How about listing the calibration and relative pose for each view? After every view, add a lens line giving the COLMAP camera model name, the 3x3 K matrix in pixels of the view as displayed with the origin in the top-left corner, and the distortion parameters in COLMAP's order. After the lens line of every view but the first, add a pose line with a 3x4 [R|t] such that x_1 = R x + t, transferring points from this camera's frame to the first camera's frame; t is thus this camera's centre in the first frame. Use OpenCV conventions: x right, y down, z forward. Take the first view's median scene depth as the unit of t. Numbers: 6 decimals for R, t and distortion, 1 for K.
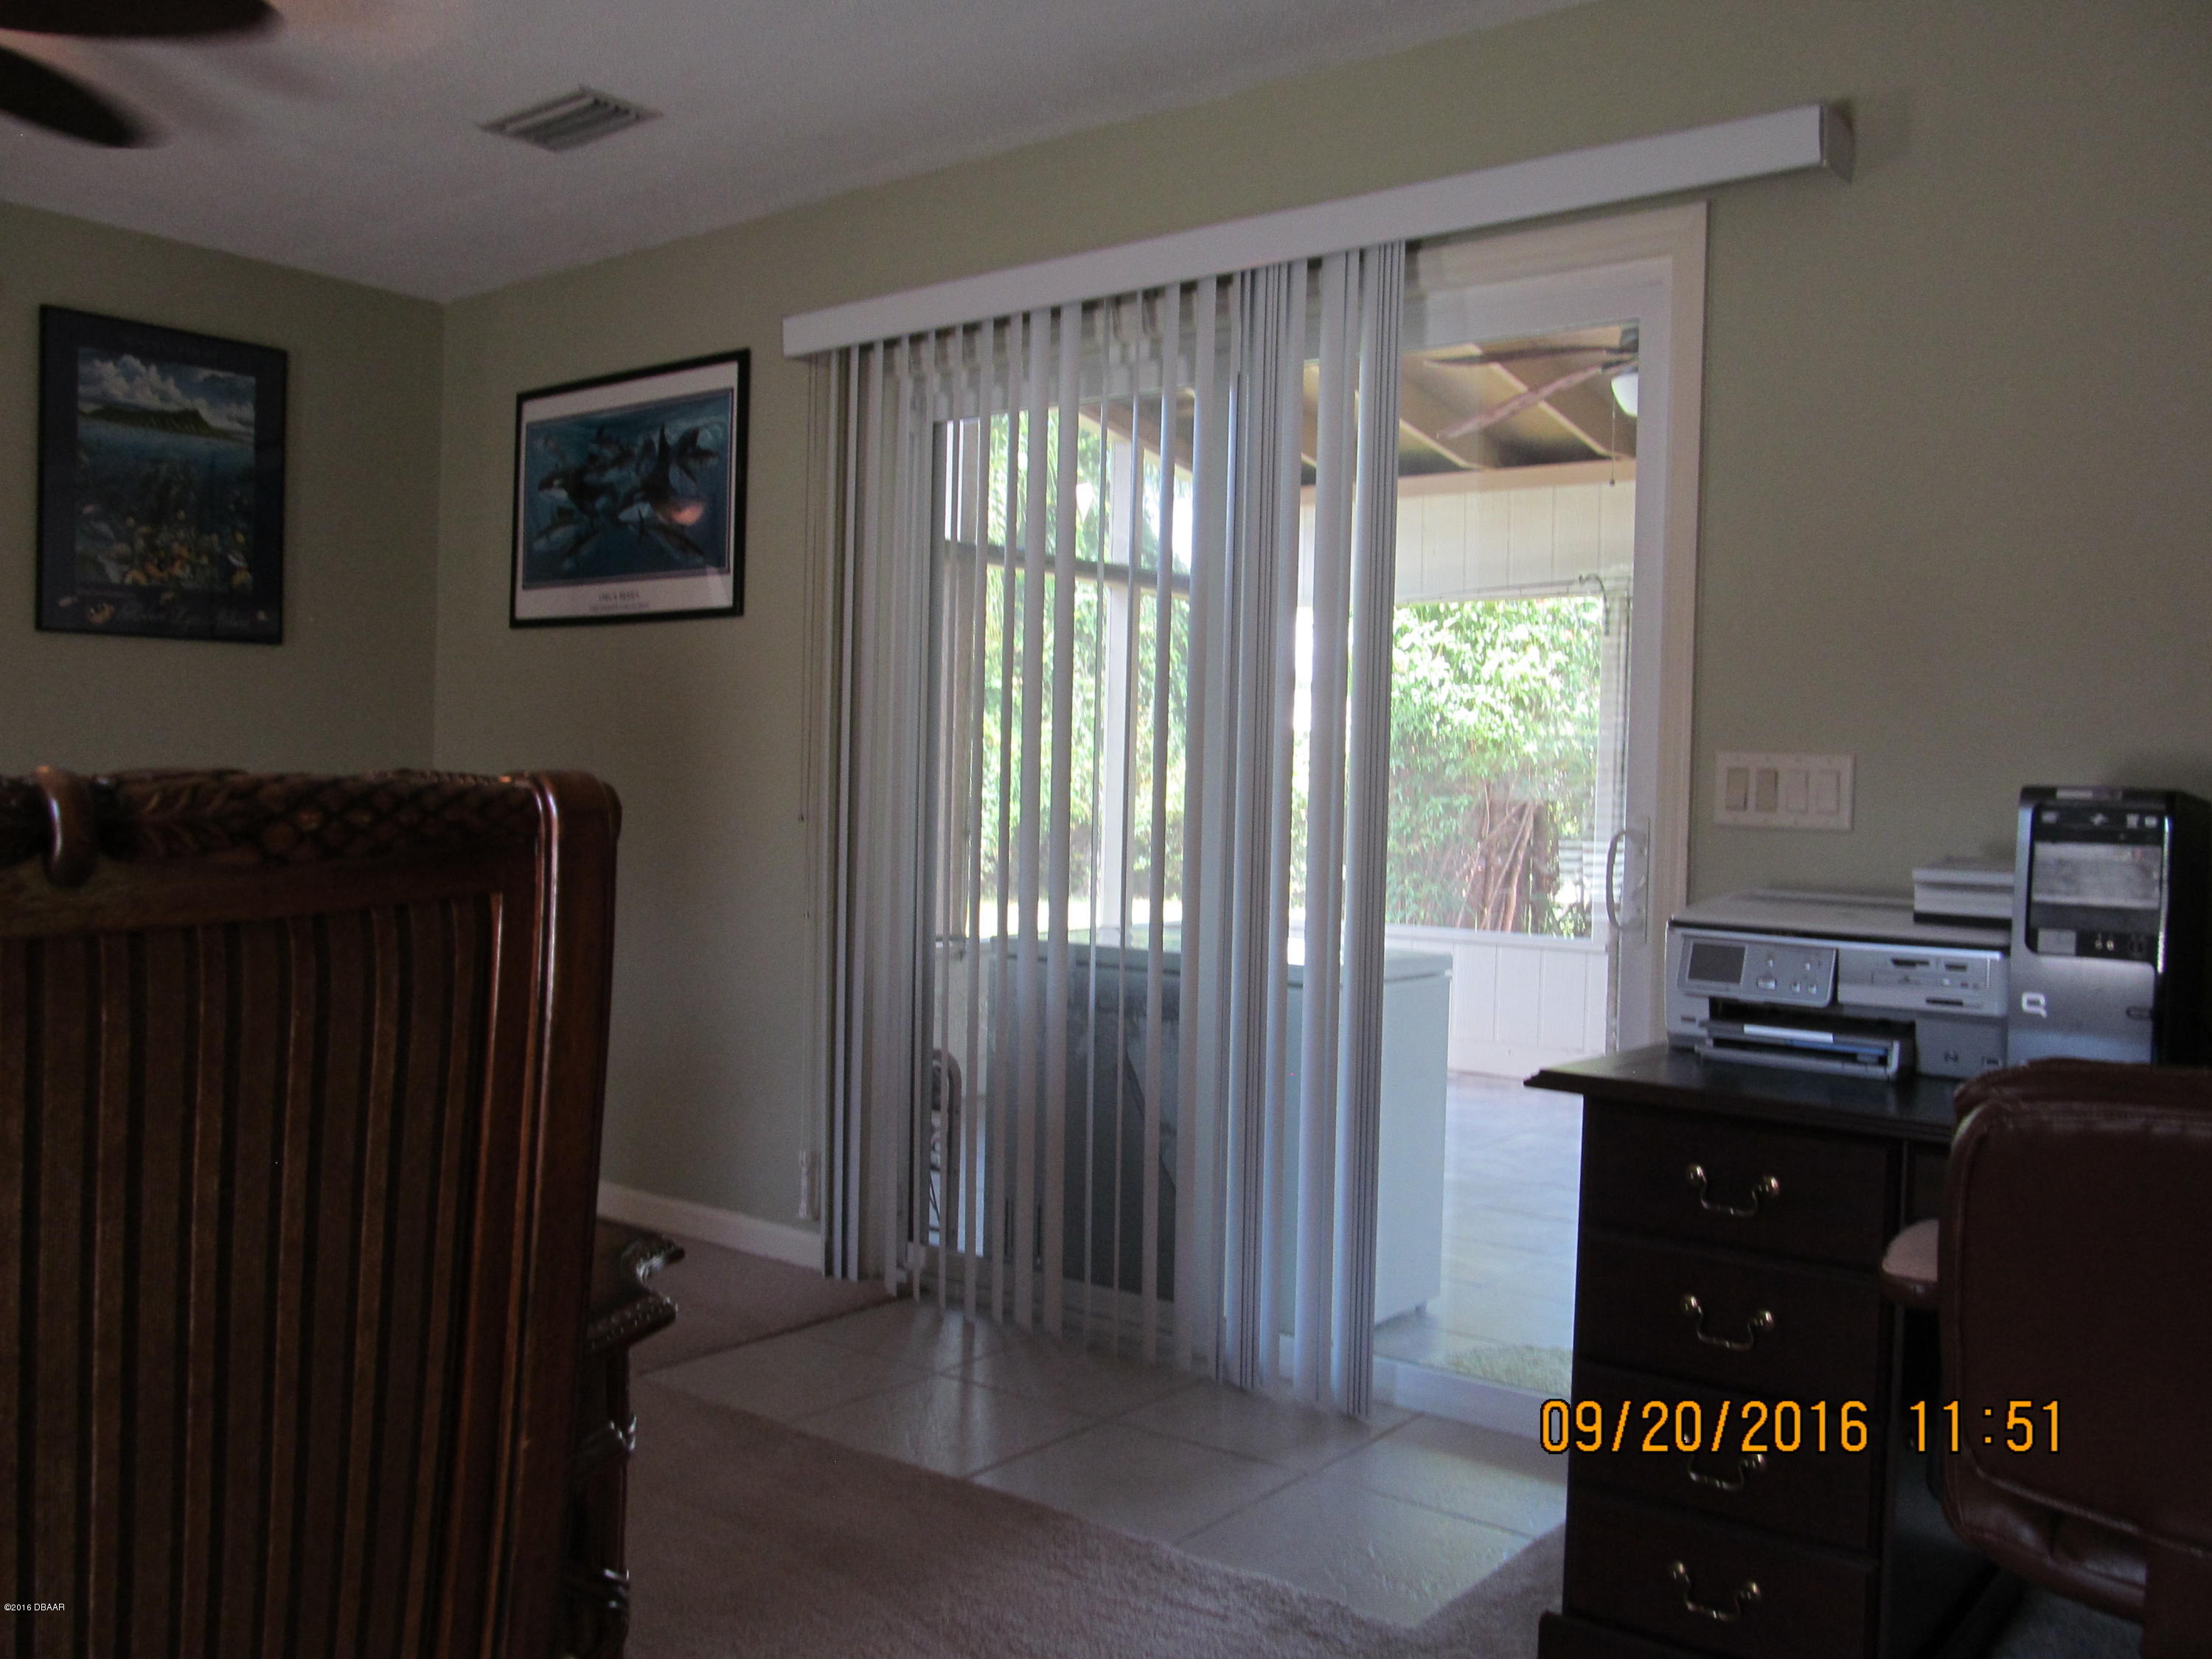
lens RADIAL K [[1864.6, 0, 1102.5], [0, 1864.6, 826.7], [0, 0, 1]] dist [-0.067378, 0.041433]
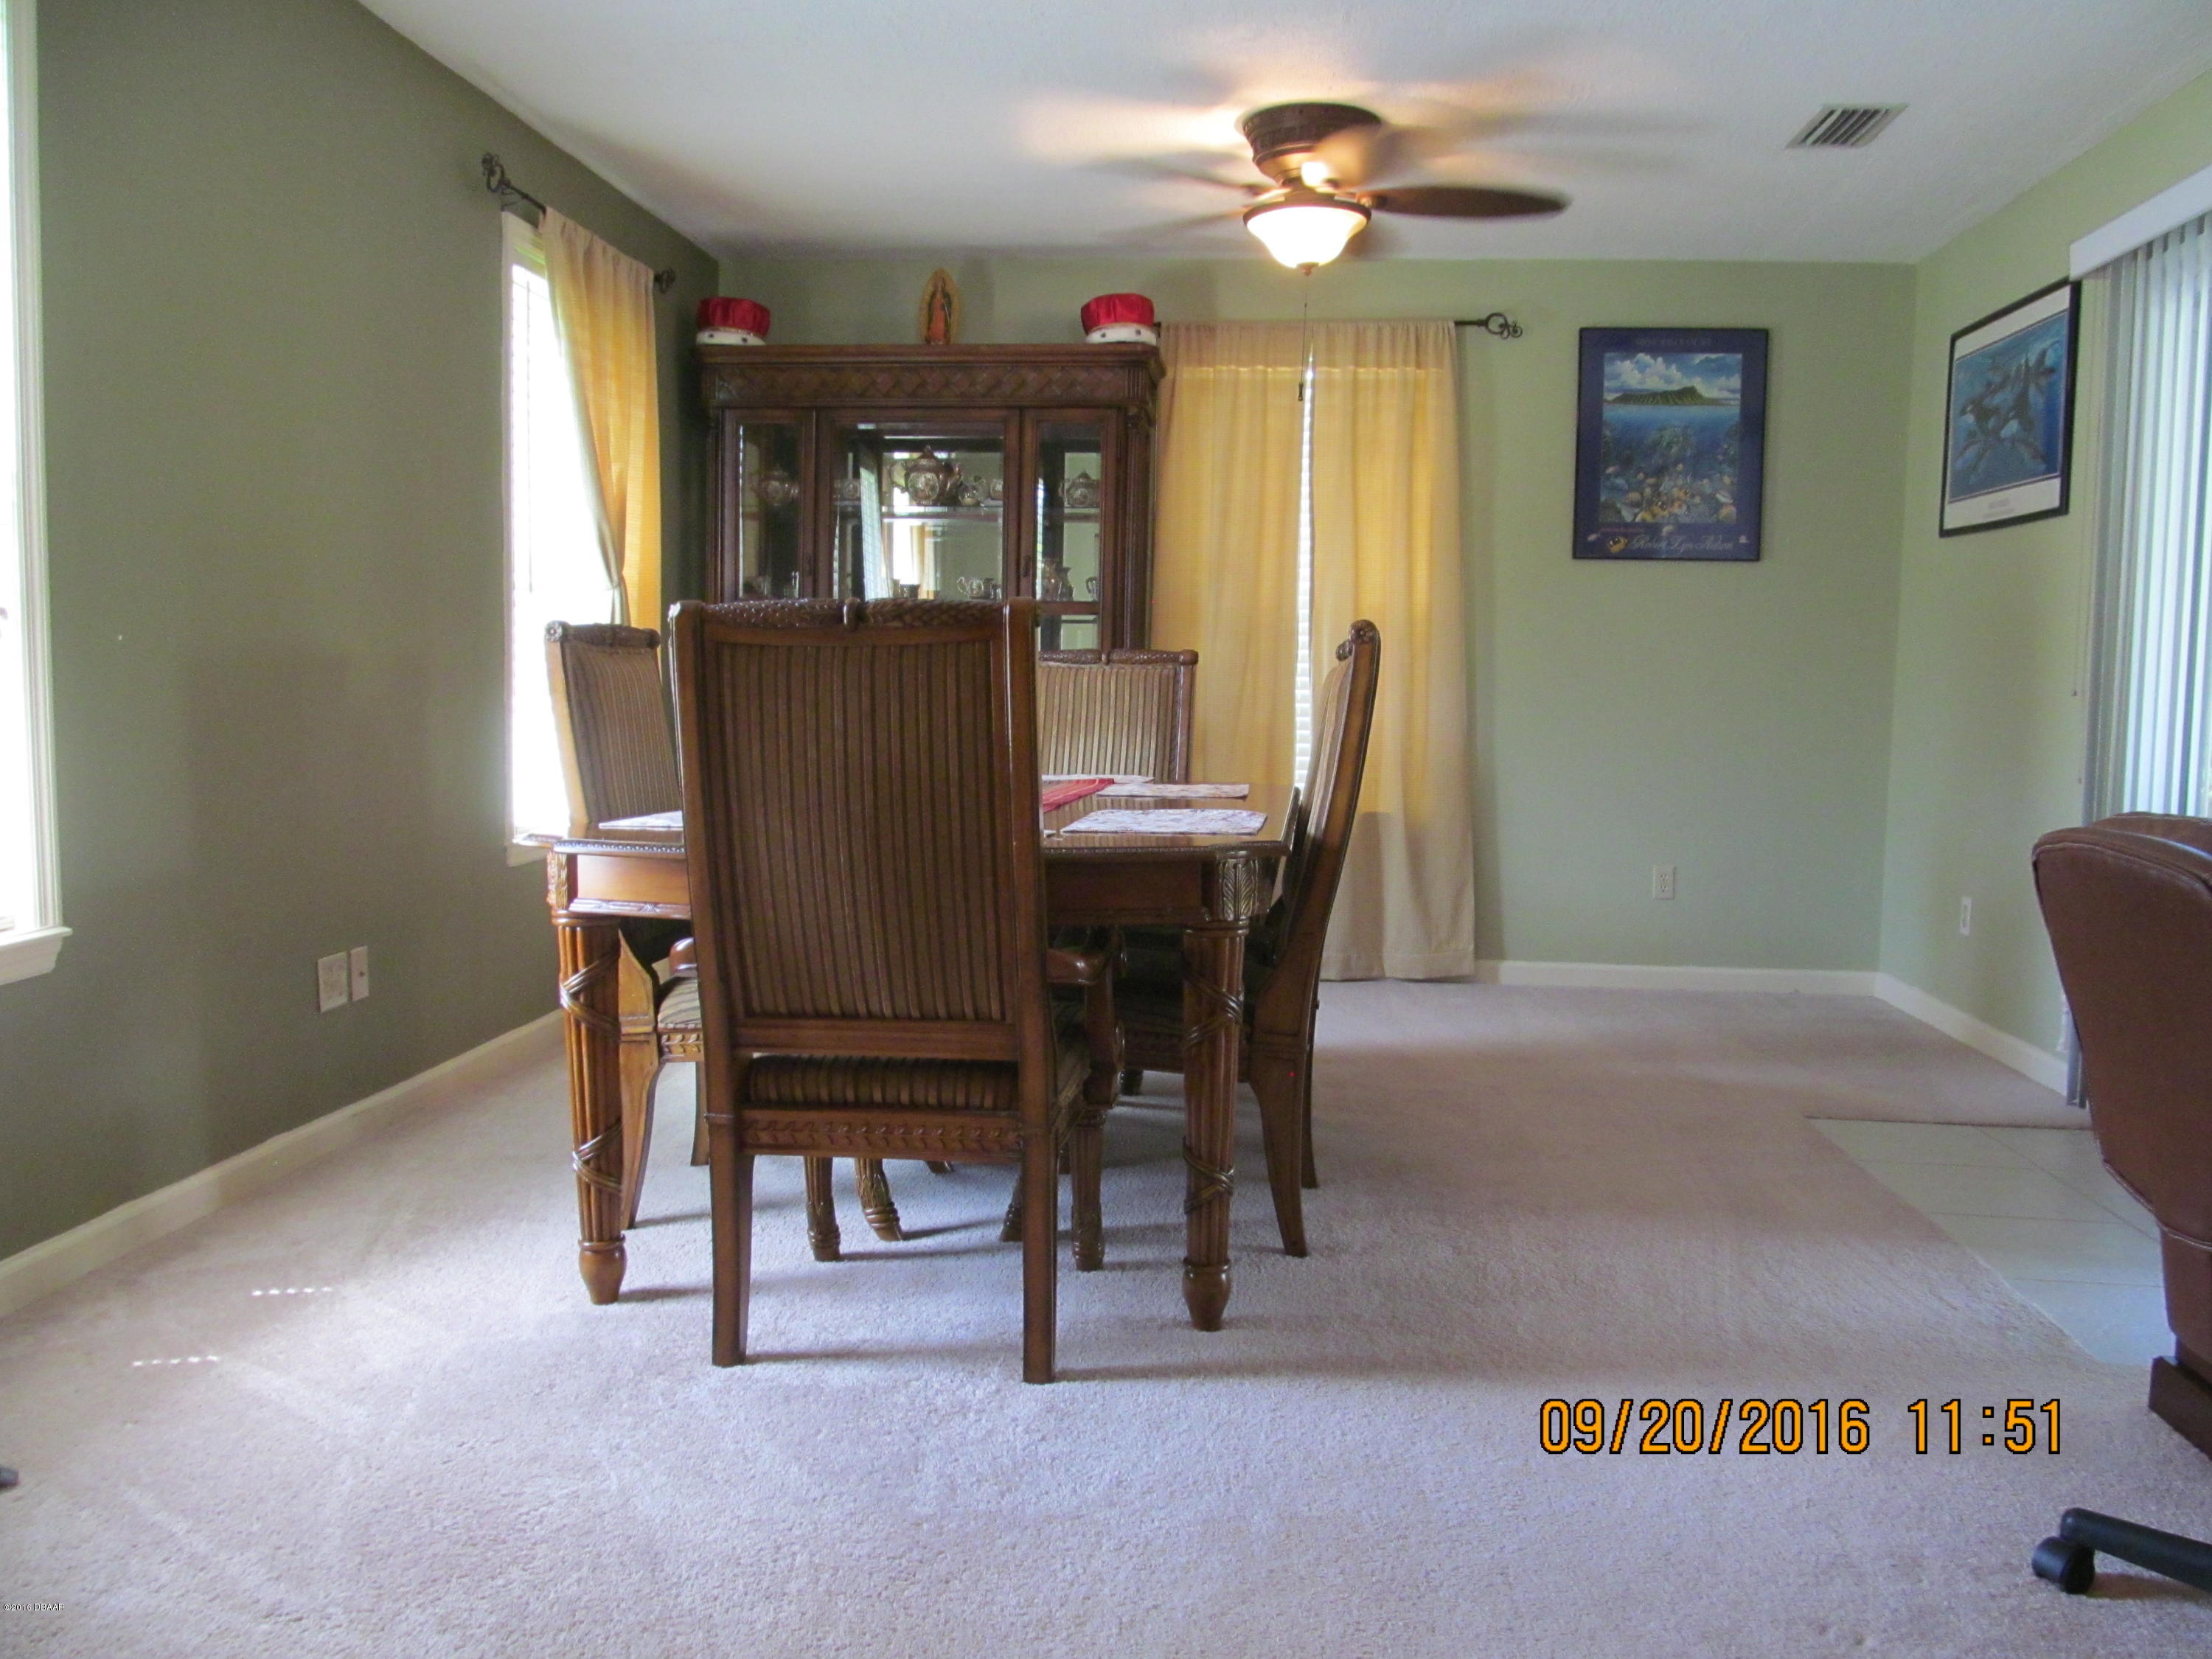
lens RADIAL K [[1864.6, 0, 1110.2], [0, 1864.6, 830.1], [0, 0, 1]] dist [-0.067378, 0.041433]
pose [[0.542521, 0.064630, -0.837553, 0.418297], [-0.031185, 0.997898, 0.056802, 0.030097], [0.839463, -0.004697, 0.543396, -0.079045]]
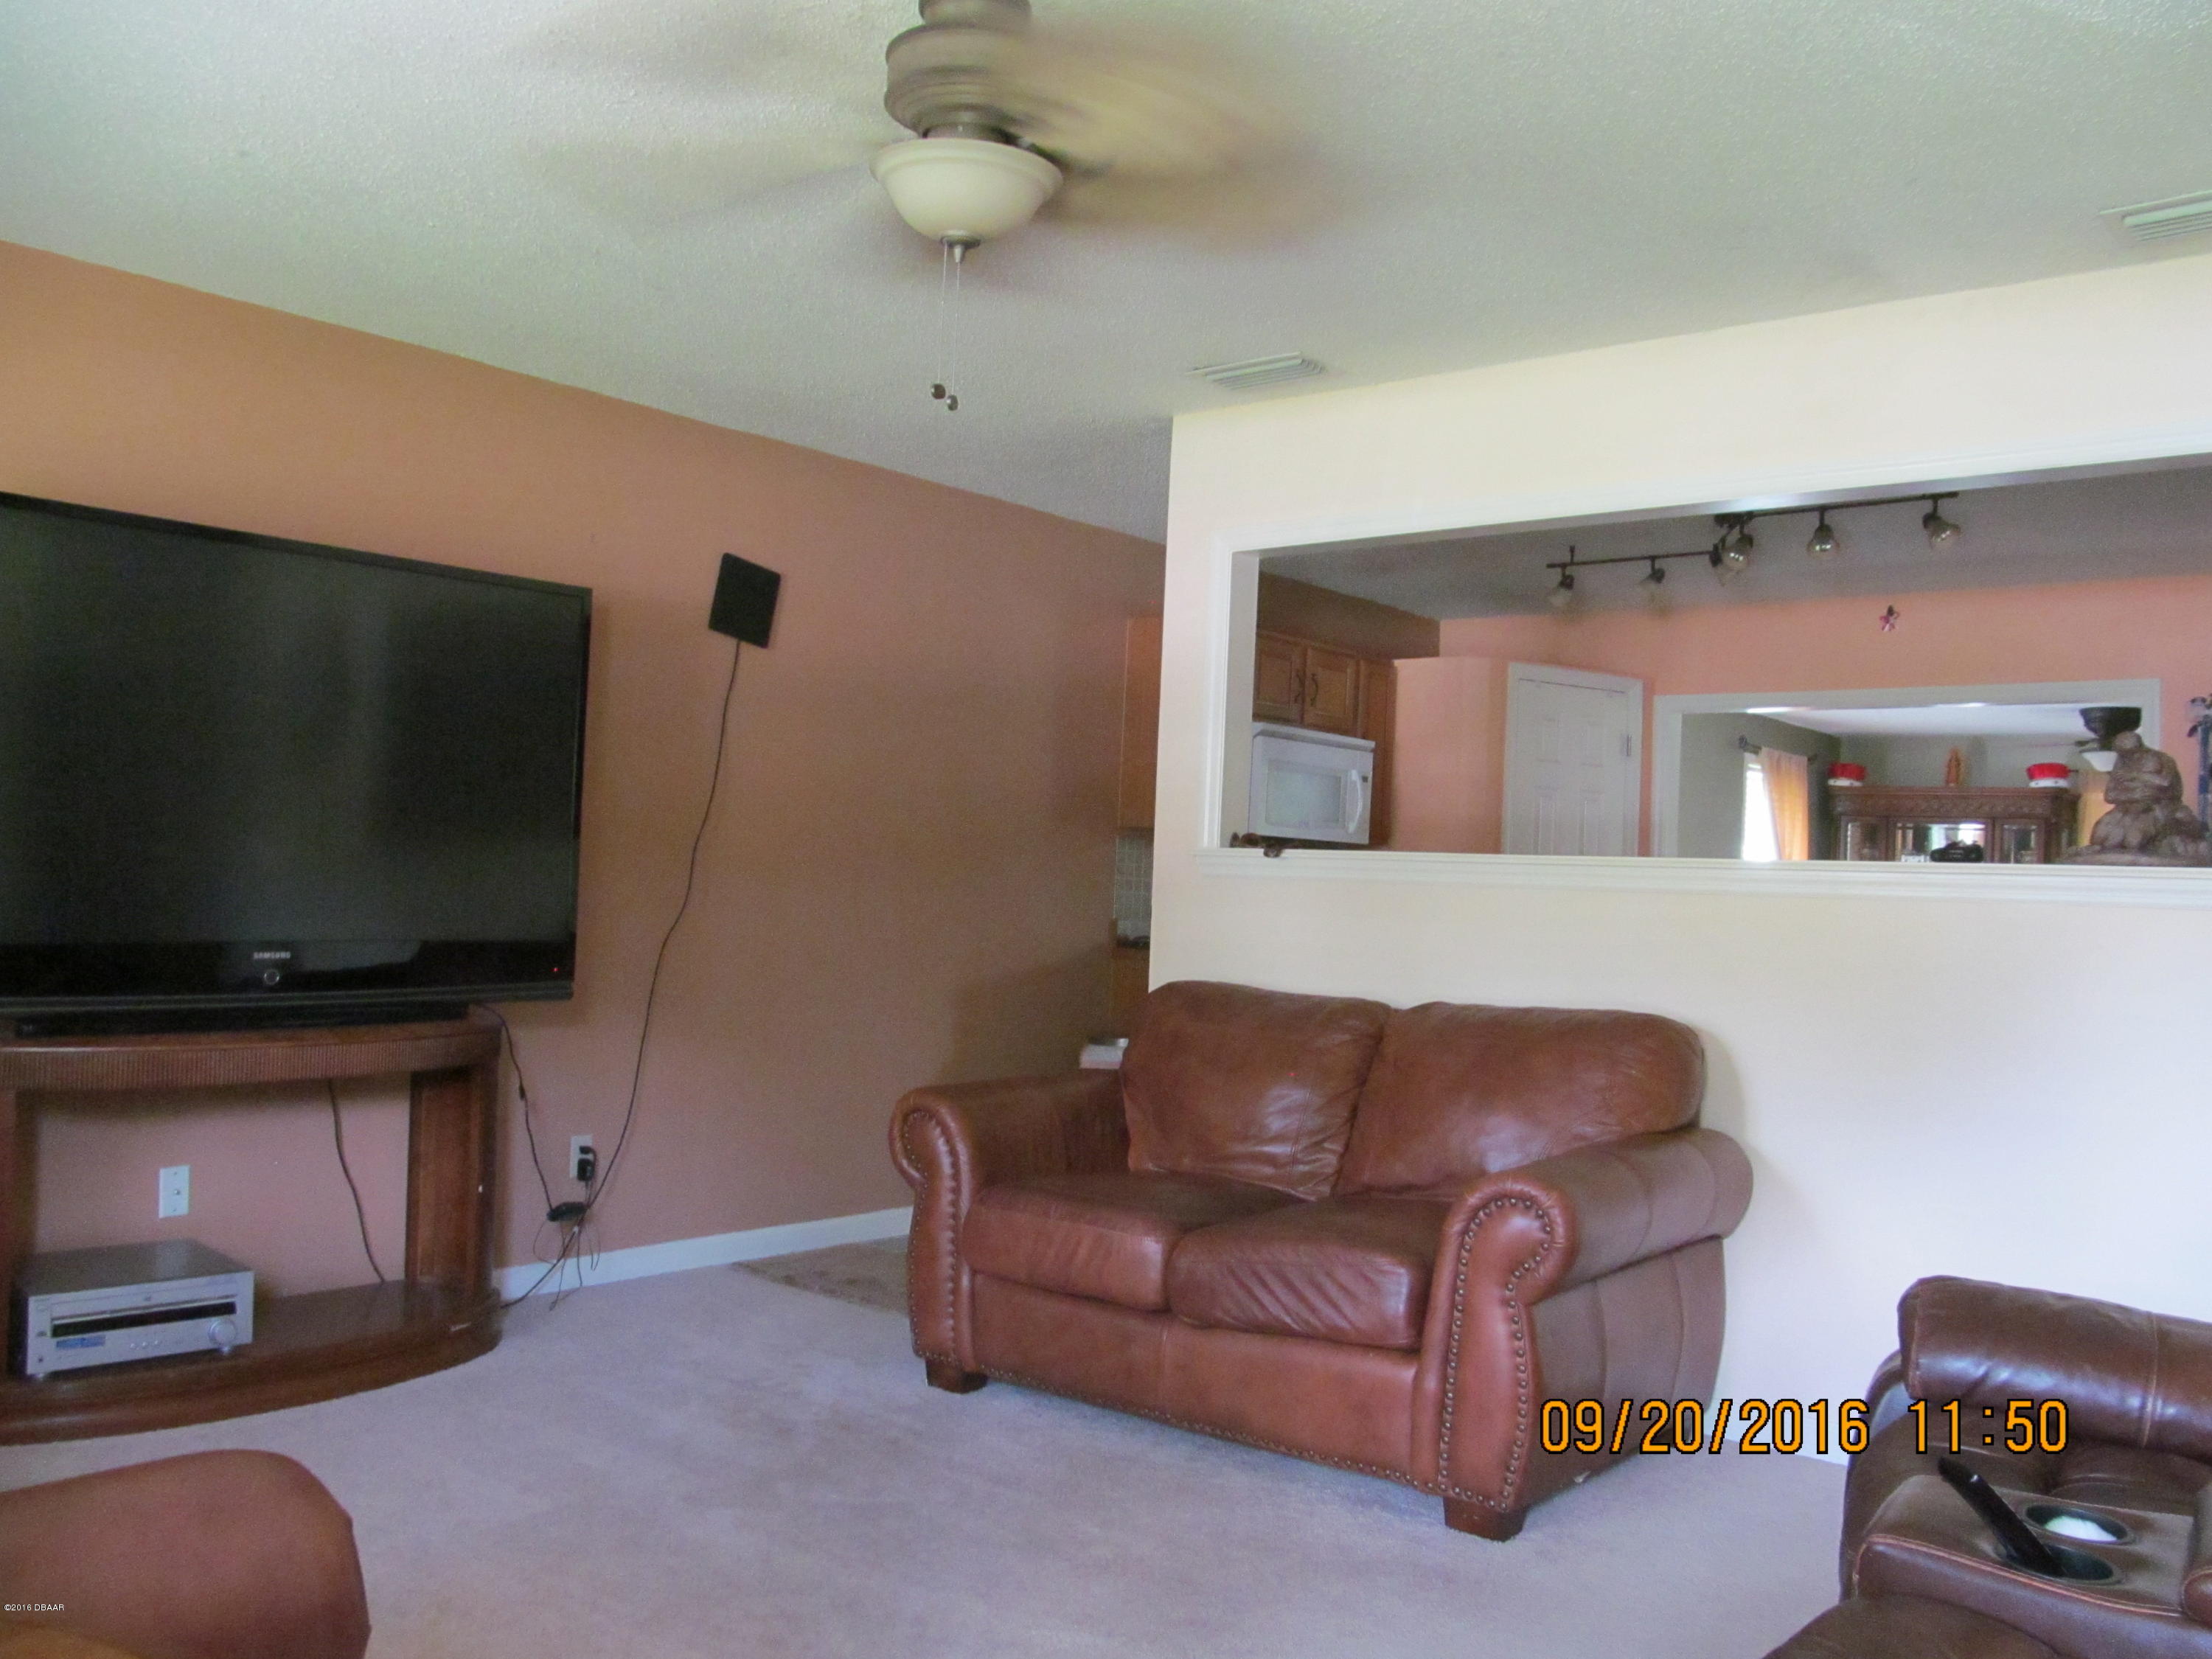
lens RADIAL K [[1864.6, 0, 1099.6], [0, 1864.6, 824.1], [0, 0, 1]] dist [-0.067378, 0.041433]
pose [[-0.023879, -0.048125, -0.998556, 1.035203], [-0.076599, 0.995992, -0.046170, 0.032001], [0.996776, 0.075386, -0.027469, -0.299736]]
